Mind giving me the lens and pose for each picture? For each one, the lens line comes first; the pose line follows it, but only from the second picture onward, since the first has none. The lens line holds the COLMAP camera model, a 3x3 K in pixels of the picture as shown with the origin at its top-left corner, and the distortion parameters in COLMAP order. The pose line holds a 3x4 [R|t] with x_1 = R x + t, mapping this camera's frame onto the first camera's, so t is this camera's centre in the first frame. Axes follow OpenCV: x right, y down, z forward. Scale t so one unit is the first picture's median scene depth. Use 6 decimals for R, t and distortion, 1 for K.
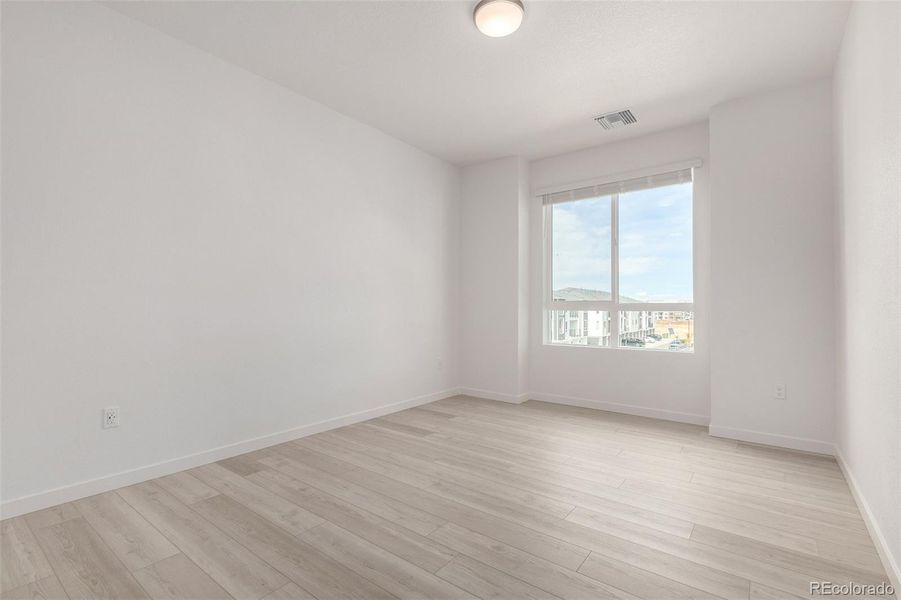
lens RADIAL K [[406.4, 0, 472.1], [0, 406.4, 291.2], [0, 0, 1]] dist [0.002246, 0.000406]
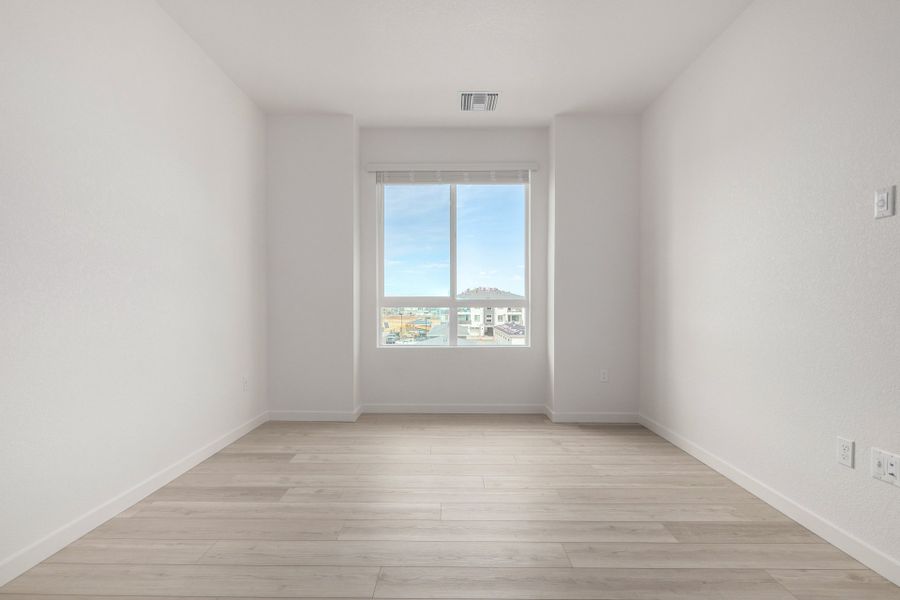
lens RADIAL K [[406.0, 0, 452.1], [0, 406.0, 296.2], [0, 0, 1]] dist [0.002246, 0.000406]
pose [[0.819249, 0.008842, 0.573370, -0.239361], [-0.020897, 0.999677, 0.014441, 0.011293], [-0.573058, -0.023812, 0.819169, 0.271690]]
